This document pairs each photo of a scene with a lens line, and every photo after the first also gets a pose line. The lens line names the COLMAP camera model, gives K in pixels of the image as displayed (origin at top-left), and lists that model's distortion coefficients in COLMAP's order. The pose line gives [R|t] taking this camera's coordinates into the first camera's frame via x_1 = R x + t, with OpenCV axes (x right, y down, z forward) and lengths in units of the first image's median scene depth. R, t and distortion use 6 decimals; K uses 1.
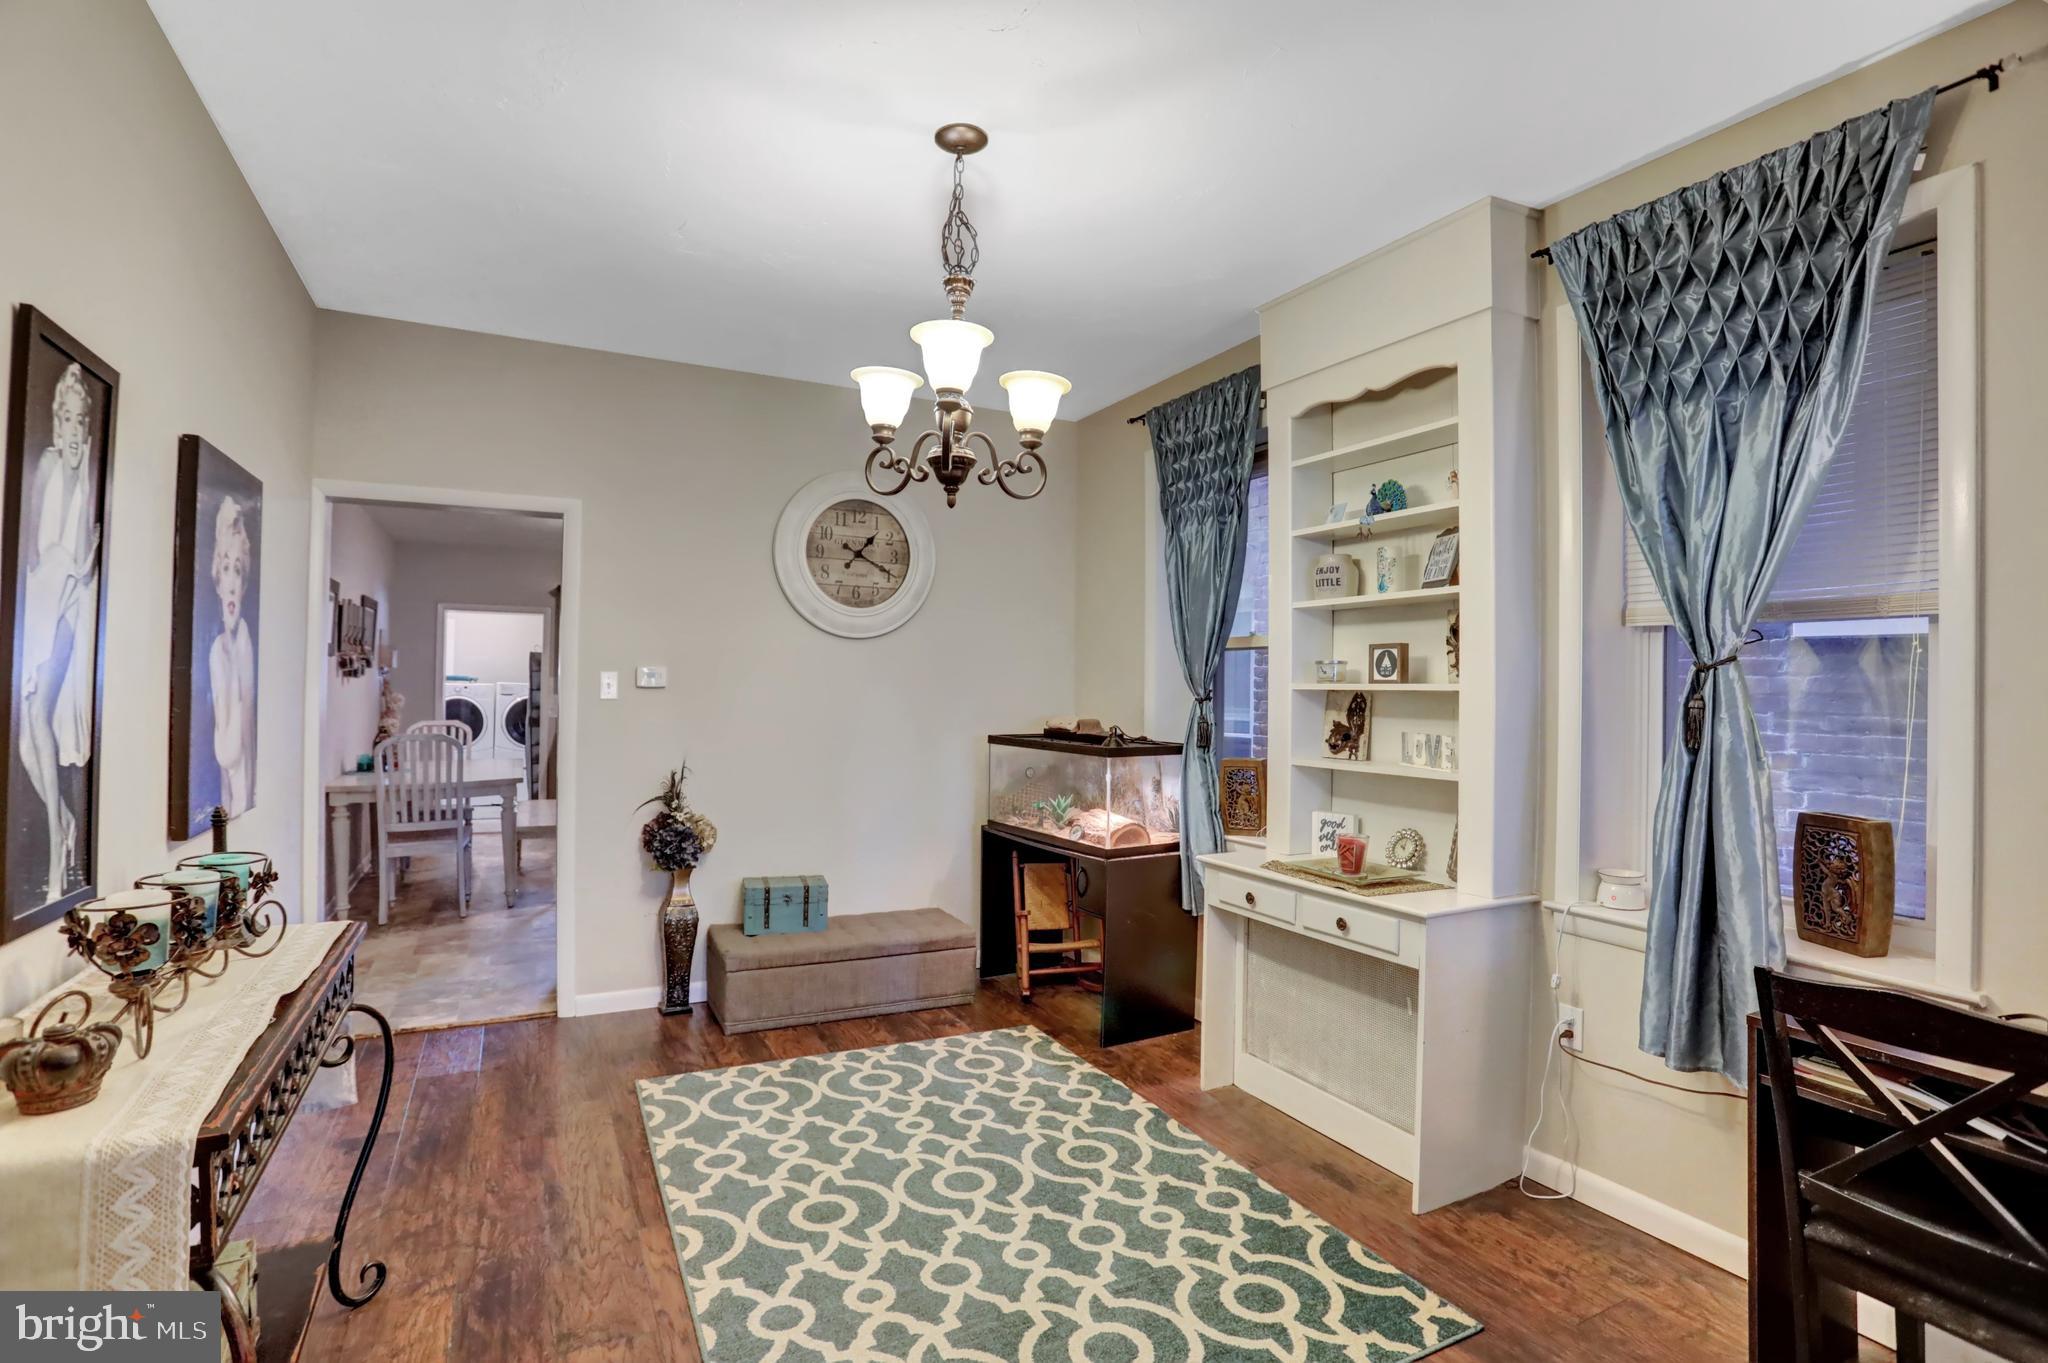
lens RADIAL K [[991.1, 0, 1022.8], [0, 991.1, 669.3], [0, 0, 1]] dist [-0.076128, 0.030055]
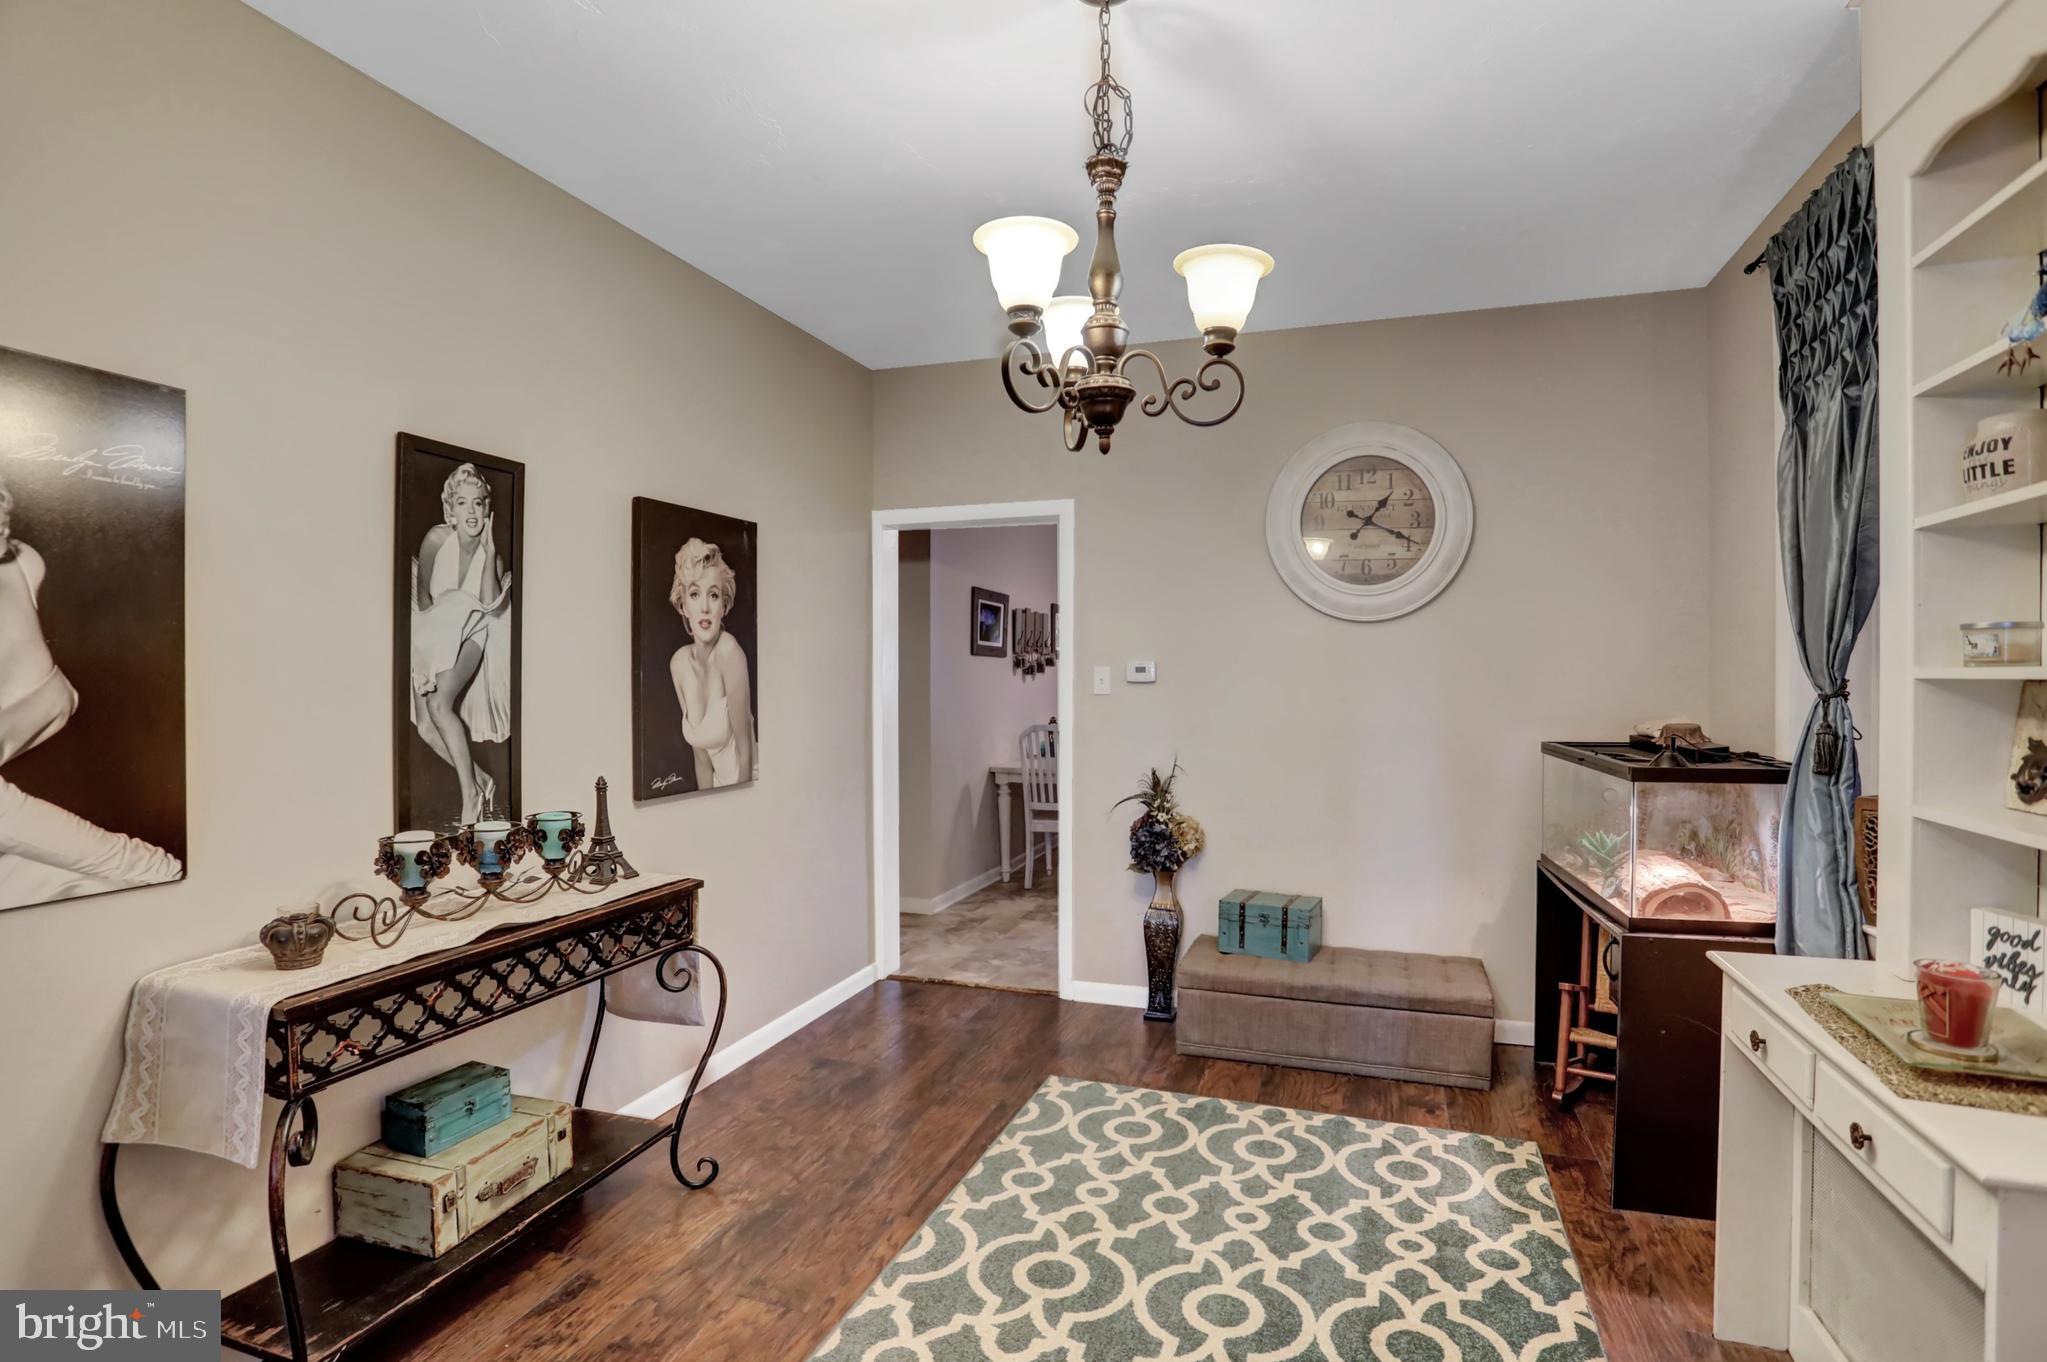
lens RADIAL K [[995.6, 0, 1030.8], [0, 995.6, 678.5], [0, 0, 1]] dist [-0.078611, 0.033307]
pose [[0.689348, -0.009697, -0.724365, 0.322755], [0.021648, 0.999740, 0.007219, 0.006273], [0.724107, -0.020657, 0.689378, 0.287742]]
